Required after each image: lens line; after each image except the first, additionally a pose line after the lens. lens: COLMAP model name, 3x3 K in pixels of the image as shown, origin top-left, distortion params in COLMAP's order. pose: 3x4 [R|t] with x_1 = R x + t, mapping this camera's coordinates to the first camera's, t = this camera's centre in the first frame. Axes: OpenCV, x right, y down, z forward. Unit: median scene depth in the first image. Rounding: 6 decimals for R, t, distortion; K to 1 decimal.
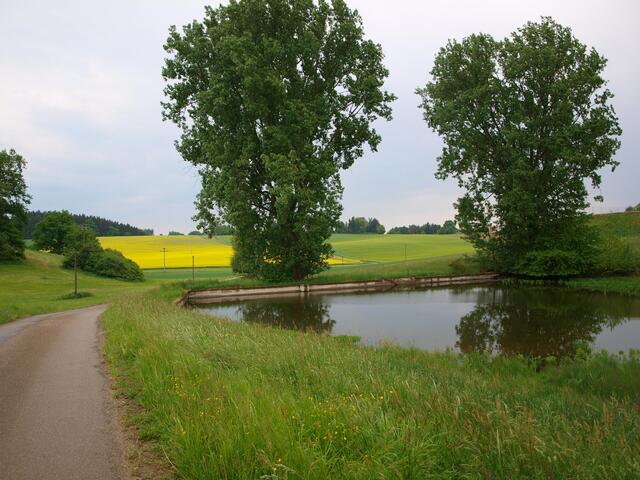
lens RADIAL K [[499.7, 0, 320.0], [0, 499.7, 240.0], [0, 0, 1]] dist [-0.002405, -0.001405]
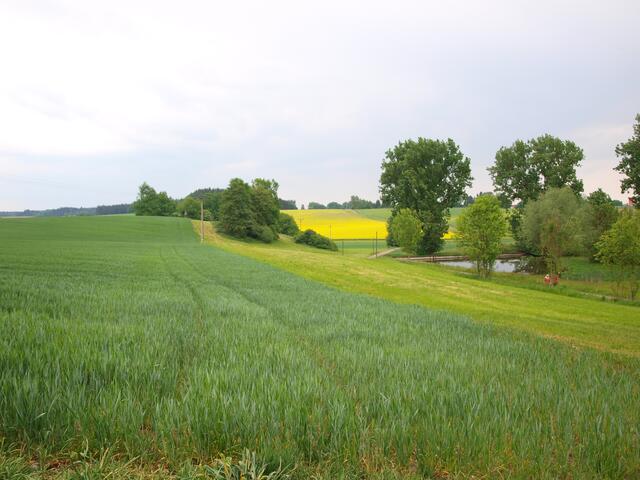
lens RADIAL K [[499.7, 0, 320.0], [0, 499.7, 240.0], [0, 0, 1]] dist [-0.002405, -0.001405]
pose [[0.967391, 0.015182, -0.252833, 0.042869], [0.001738, 0.997781, 0.066565, -0.133256], [0.253282, -0.064834, 0.965217, -1.283513]]
